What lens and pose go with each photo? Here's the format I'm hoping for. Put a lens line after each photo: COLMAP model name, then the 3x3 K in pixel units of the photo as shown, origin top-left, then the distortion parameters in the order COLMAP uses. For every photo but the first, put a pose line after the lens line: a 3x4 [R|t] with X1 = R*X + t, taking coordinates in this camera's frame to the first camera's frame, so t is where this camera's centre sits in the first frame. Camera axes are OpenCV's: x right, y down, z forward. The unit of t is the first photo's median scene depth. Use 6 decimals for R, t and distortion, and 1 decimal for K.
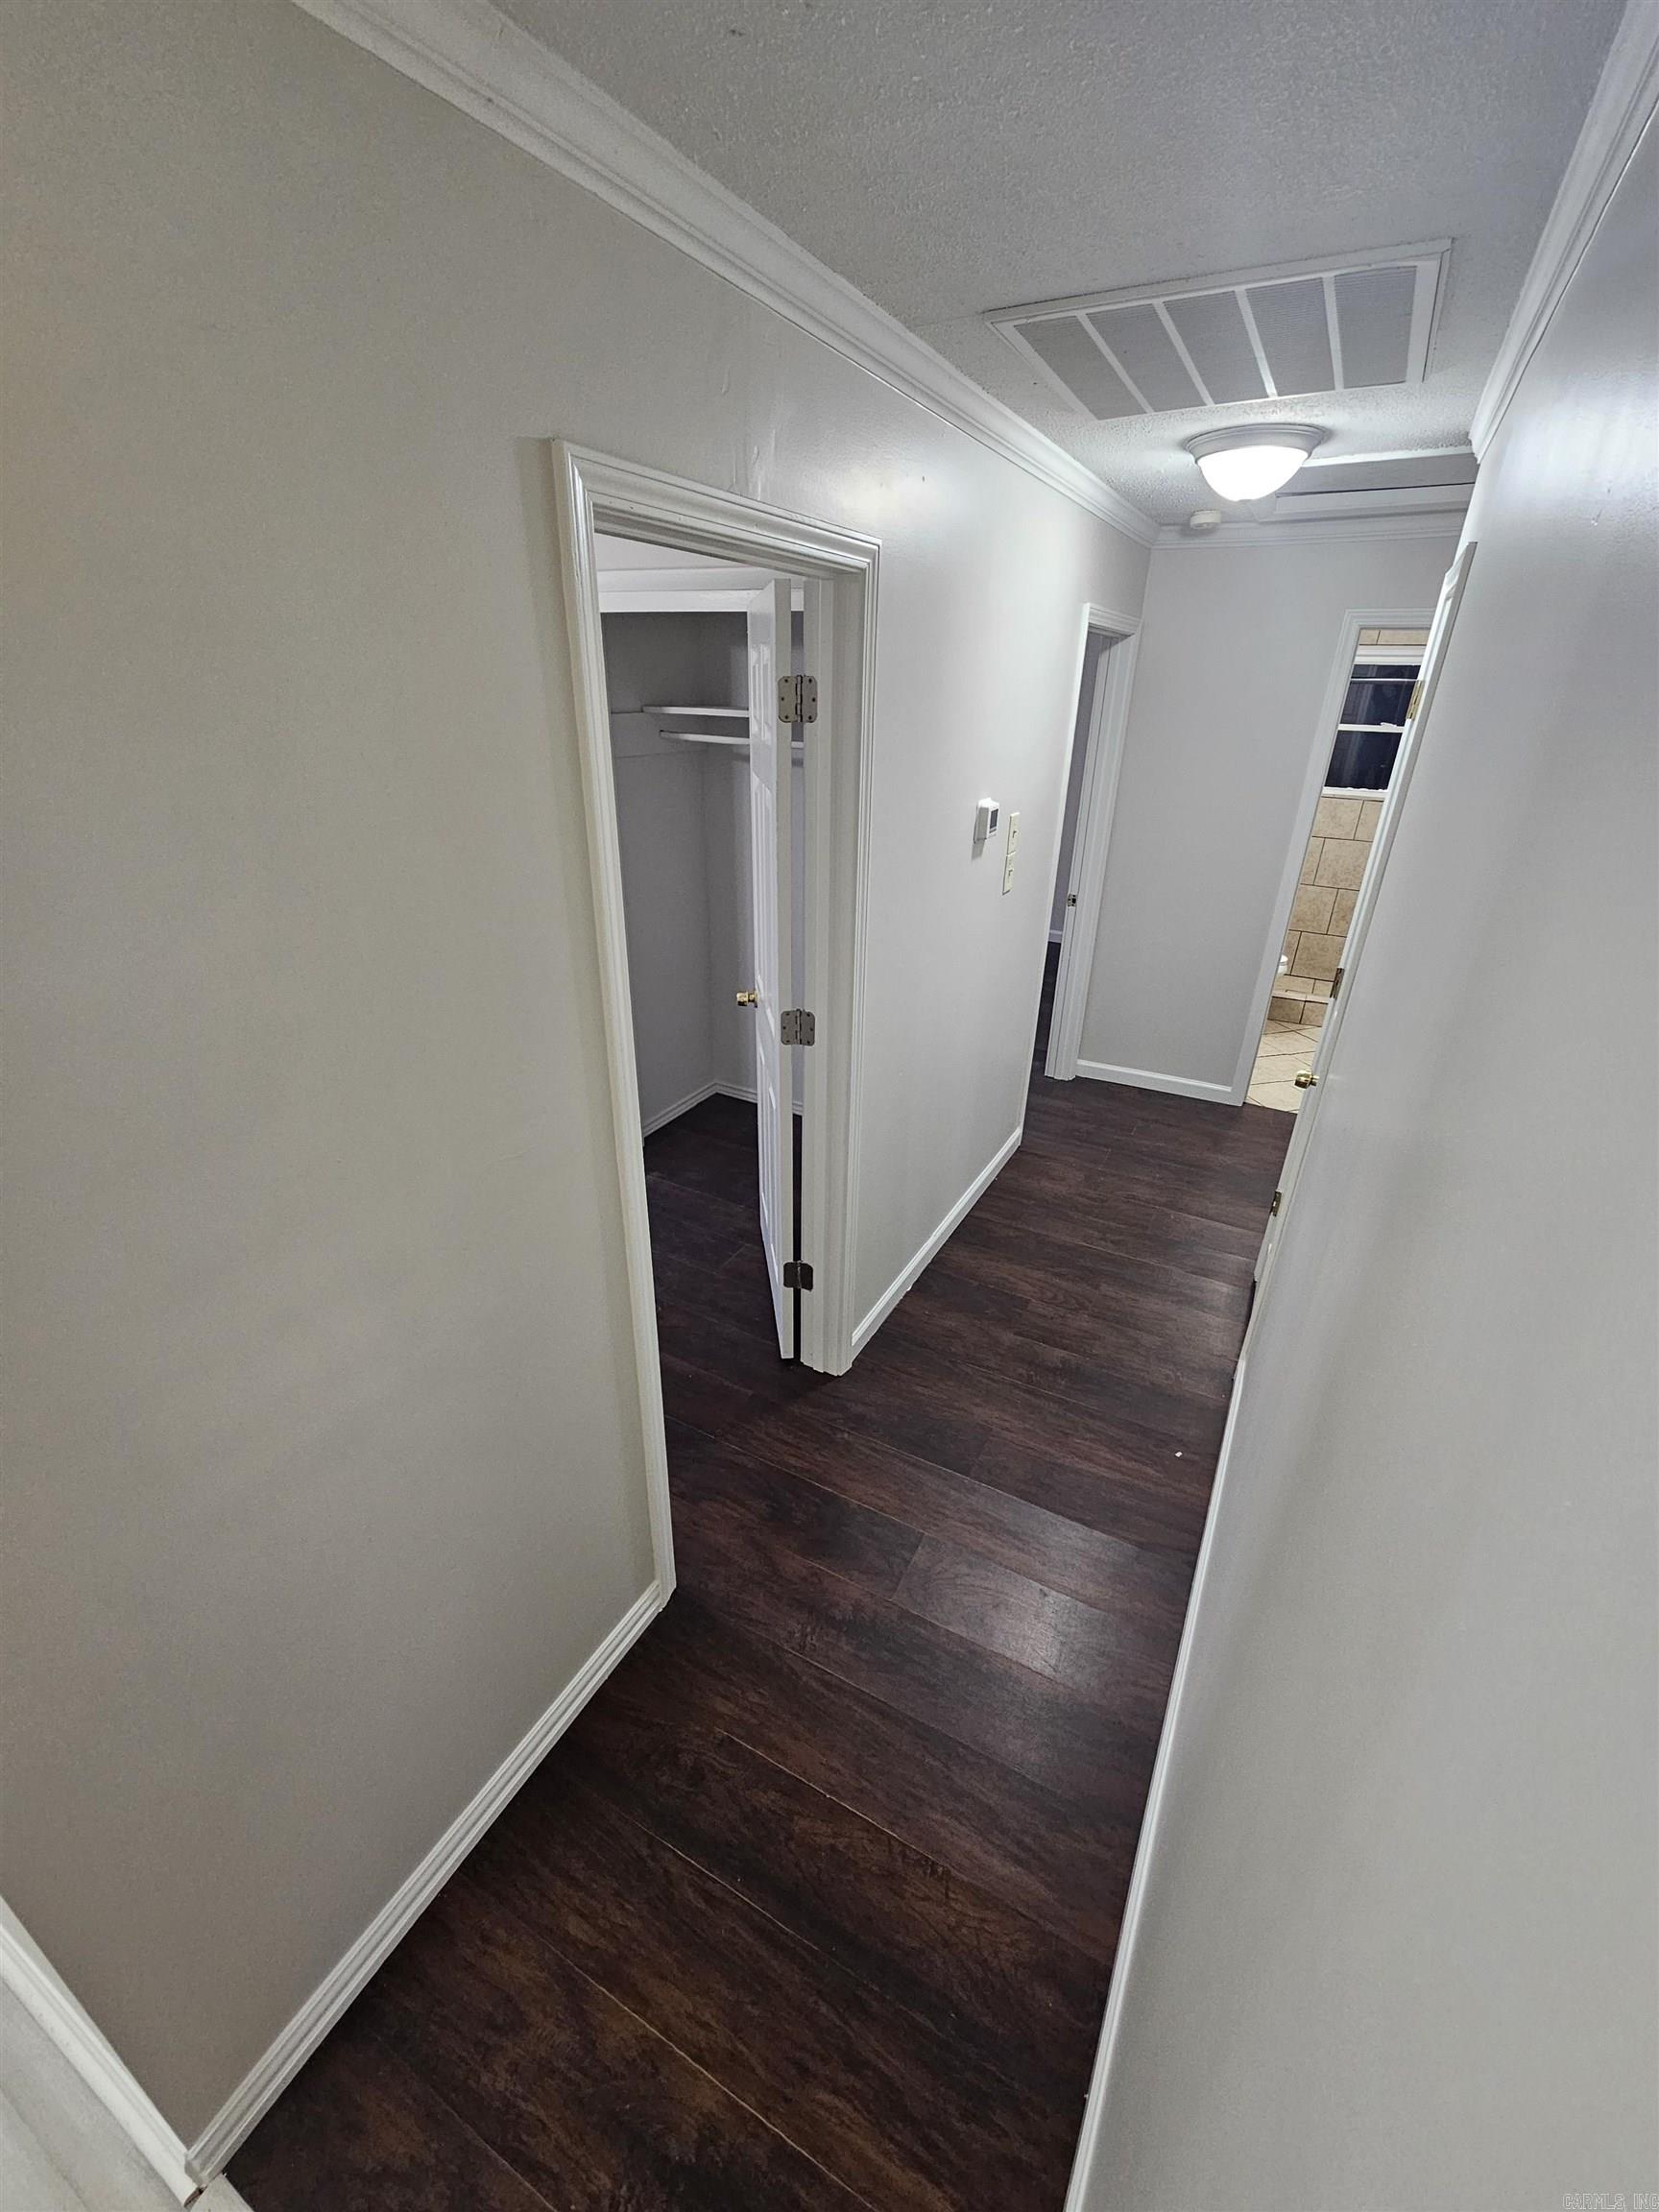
lens RADIAL K [[908.9, 0, 824.1], [0, 908.9, 1116.8], [0, 0, 1]] dist [-0.001249, 0.001889]
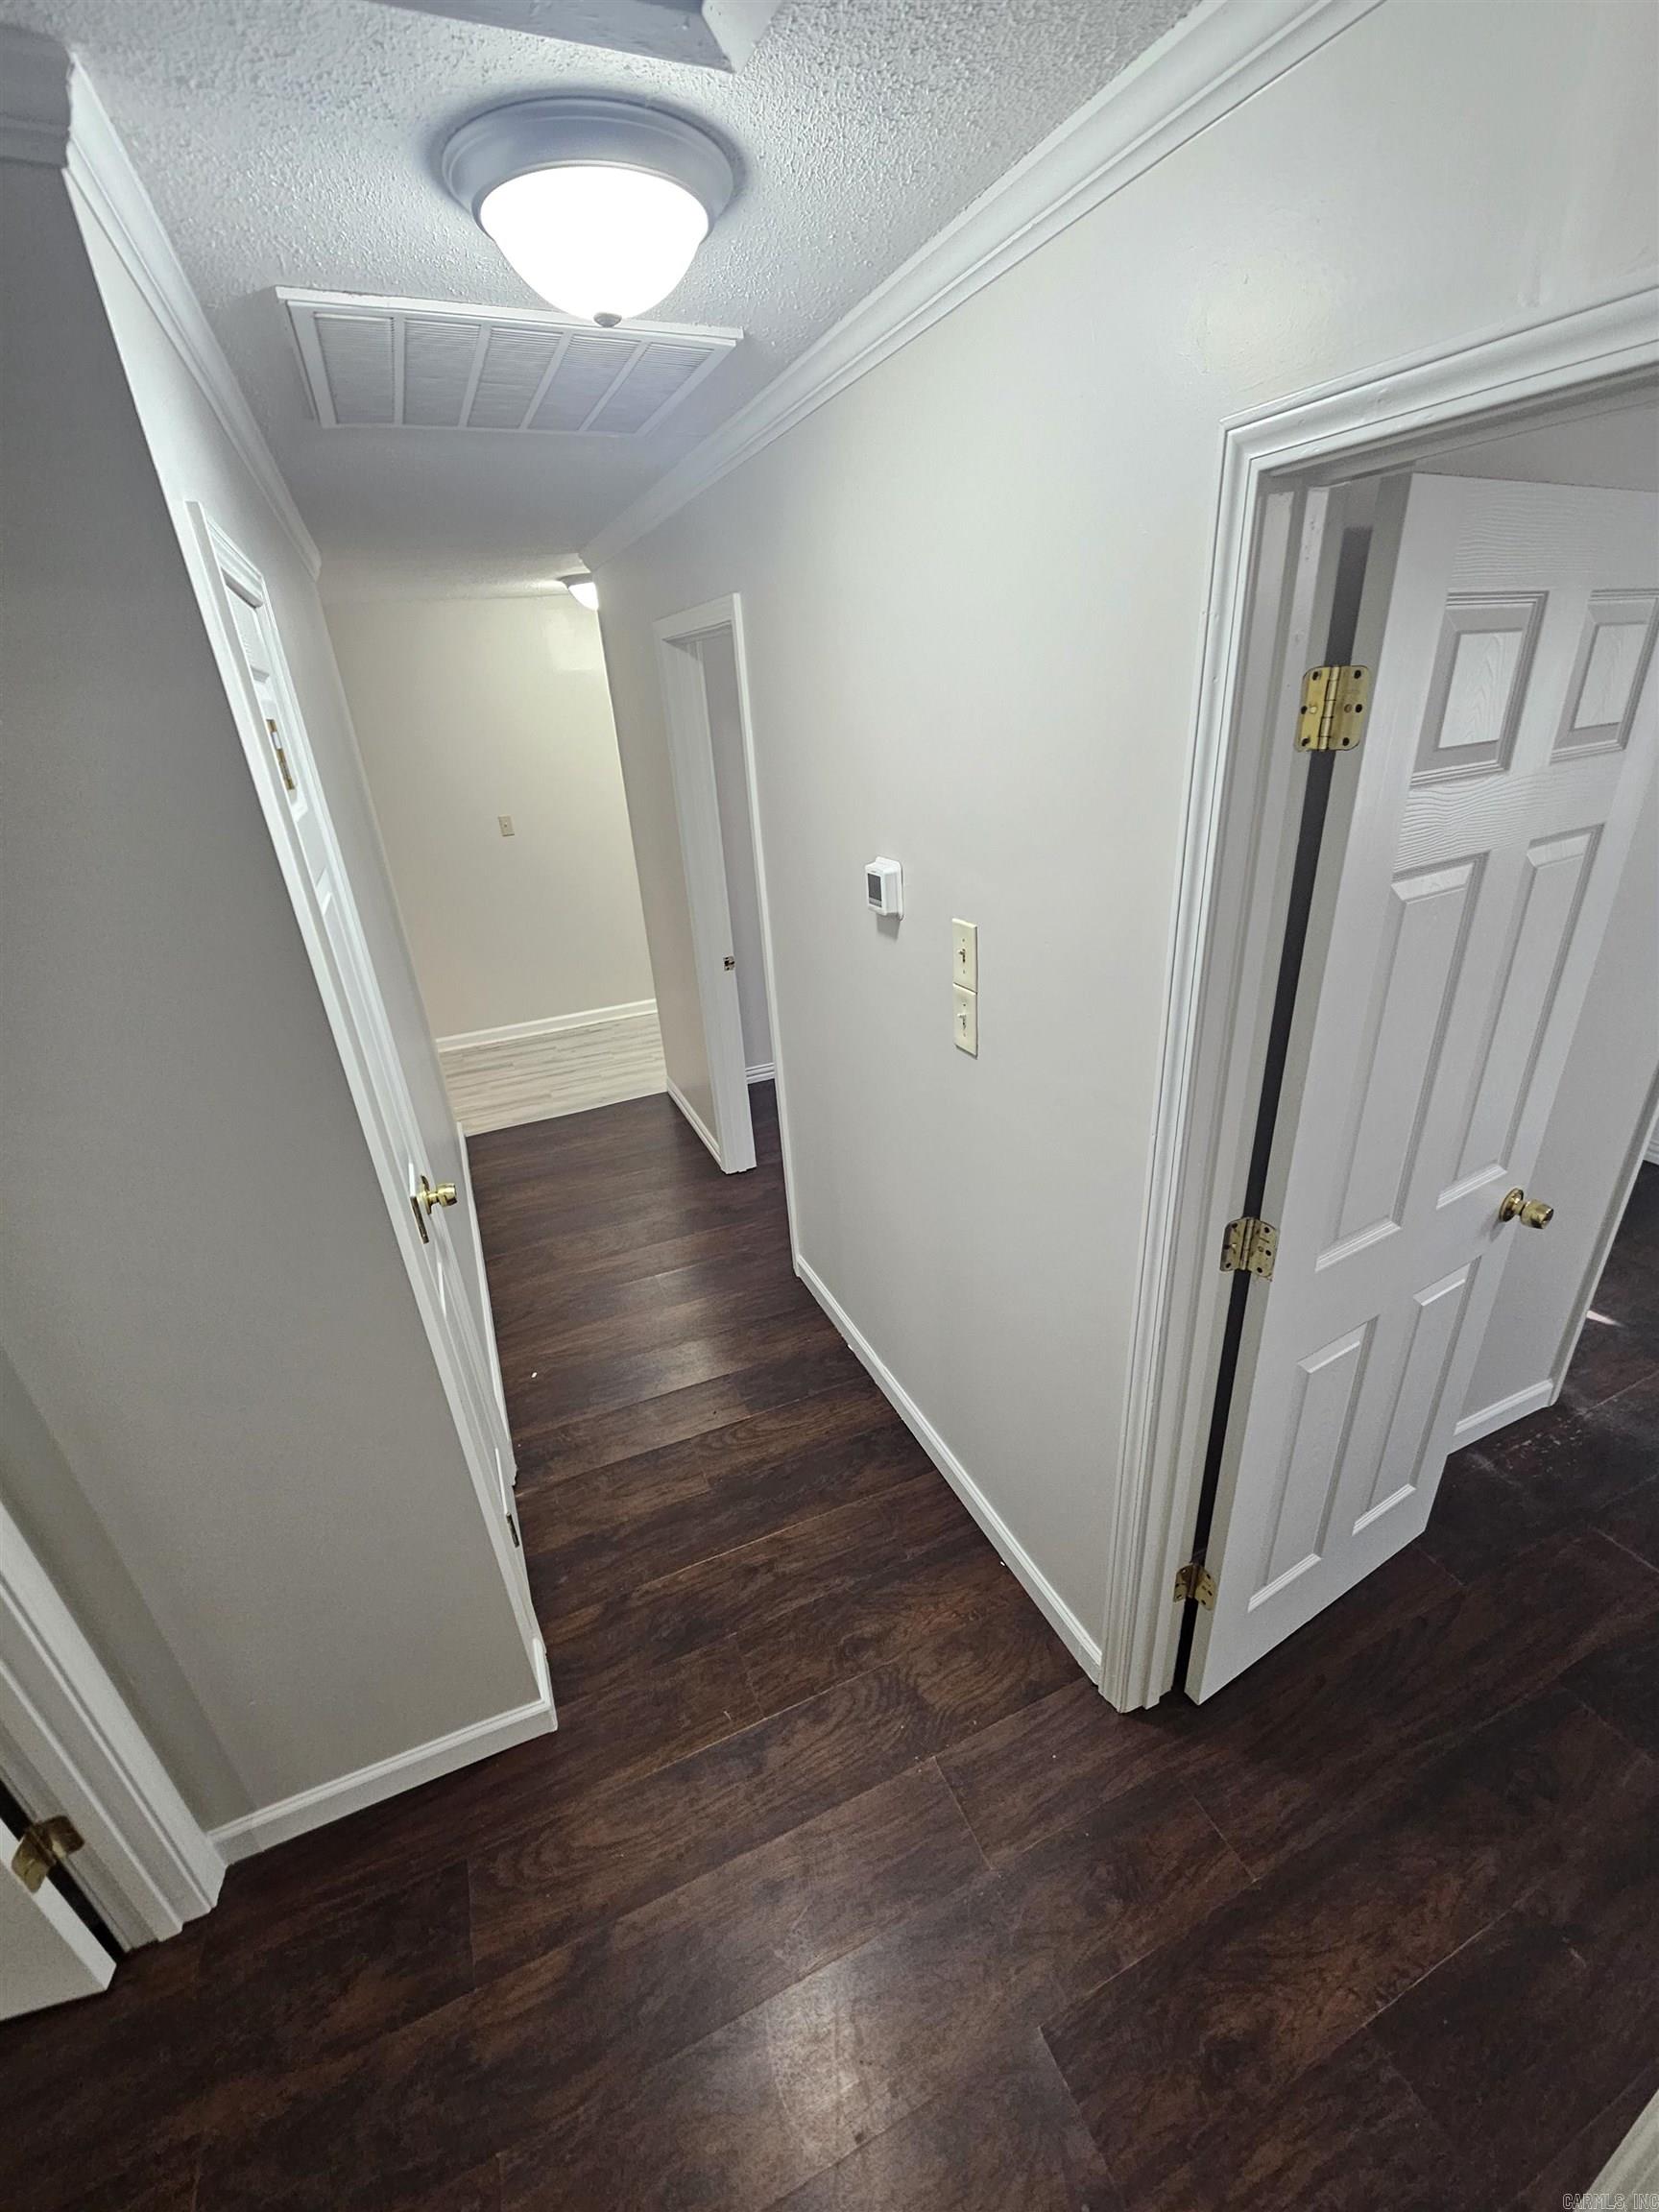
lens RADIAL K [[908.9, 0, 828.1], [0, 908.9, 1107.3], [0, 0, 1]] dist [-0.001249, 0.001889]
pose [[-0.608825, 0.349205, -0.712312, 0.633076], [-0.314140, 0.718381, 0.620681, -0.512914], [0.728456, 0.601652, -0.327669, 1.061730]]
